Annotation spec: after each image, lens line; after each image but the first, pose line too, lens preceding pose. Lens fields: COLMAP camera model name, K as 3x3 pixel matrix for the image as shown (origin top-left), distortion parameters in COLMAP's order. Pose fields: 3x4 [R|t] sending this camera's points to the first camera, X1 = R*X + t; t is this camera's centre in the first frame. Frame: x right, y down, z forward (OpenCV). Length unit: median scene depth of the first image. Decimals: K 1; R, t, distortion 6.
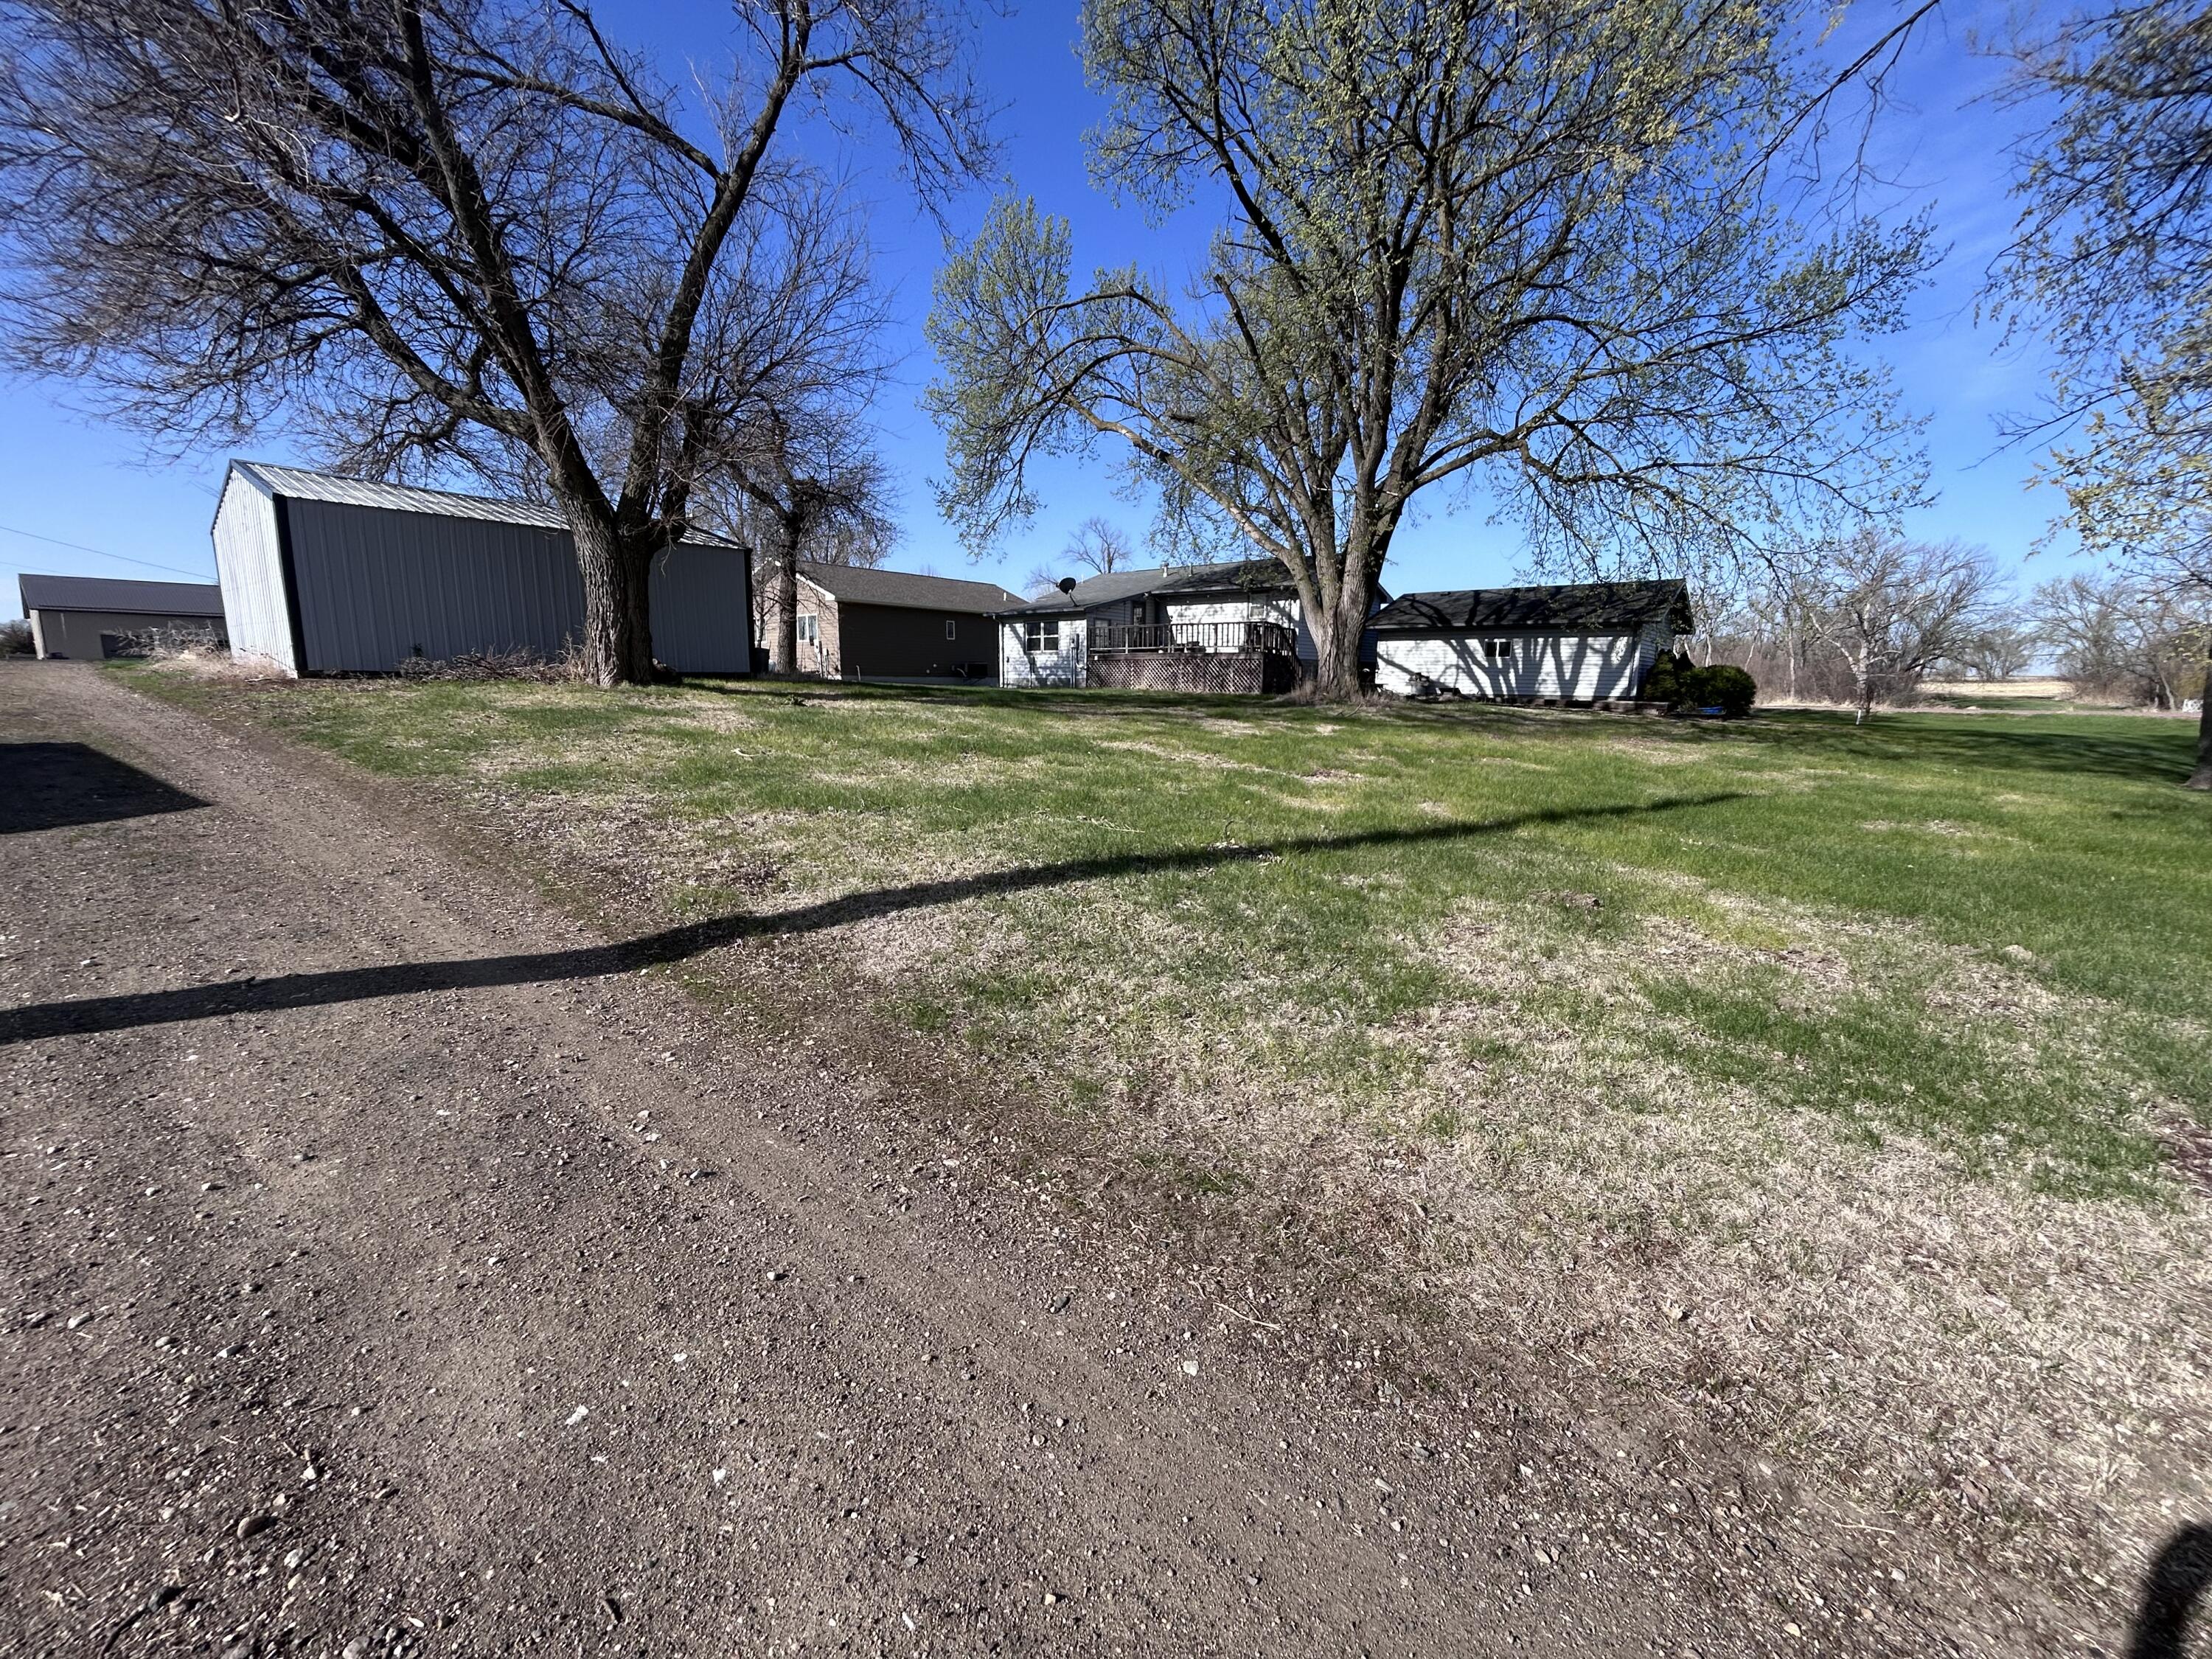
lens RADIAL K [[893.1, 0, 1106.0], [0, 893.1, 829.5], [0, 0, 1]] dist [-0.001445, -0.000465]
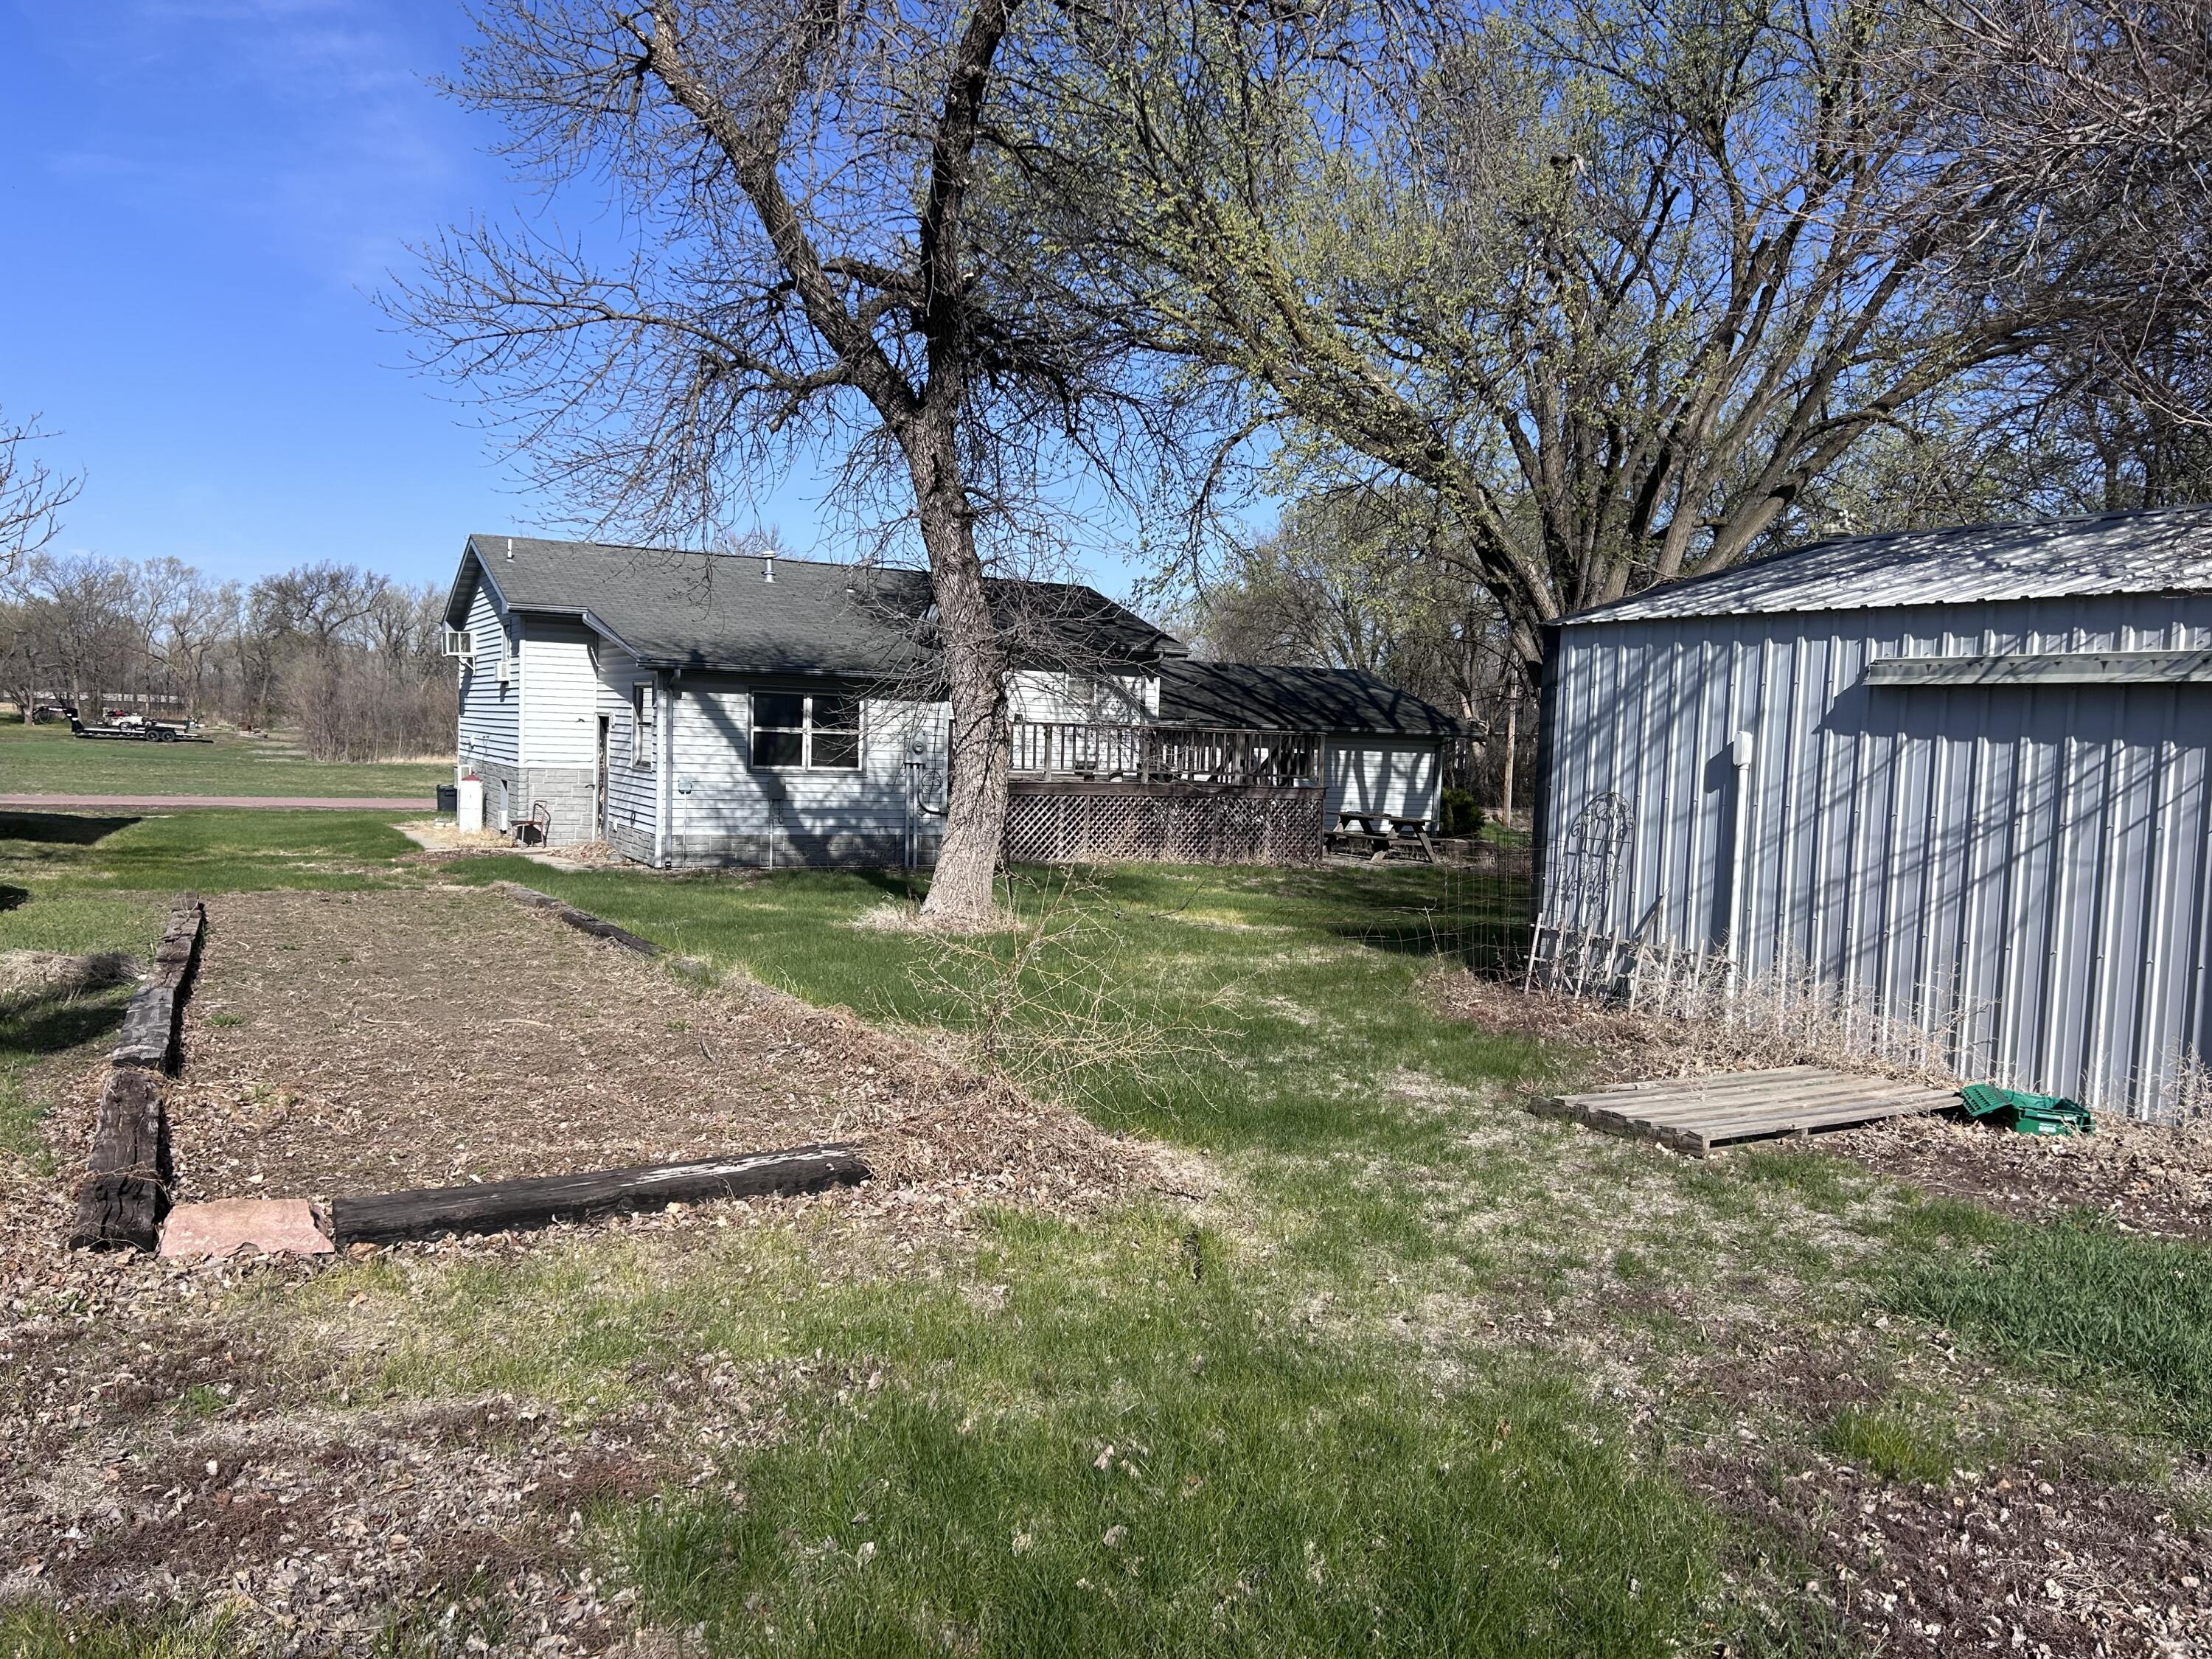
lens RADIAL K [[1635.1, 0, 1106.0], [0, 1635.1, 829.5], [0, 0, 1]] dist [0.064179, -0.066947]
pose [[0.428651, -0.043533, 0.902421, -1.248182], [0.116300, 0.993187, -0.007331, -0.286575], [-0.895953, 0.108094, 0.430793, 1.080806]]
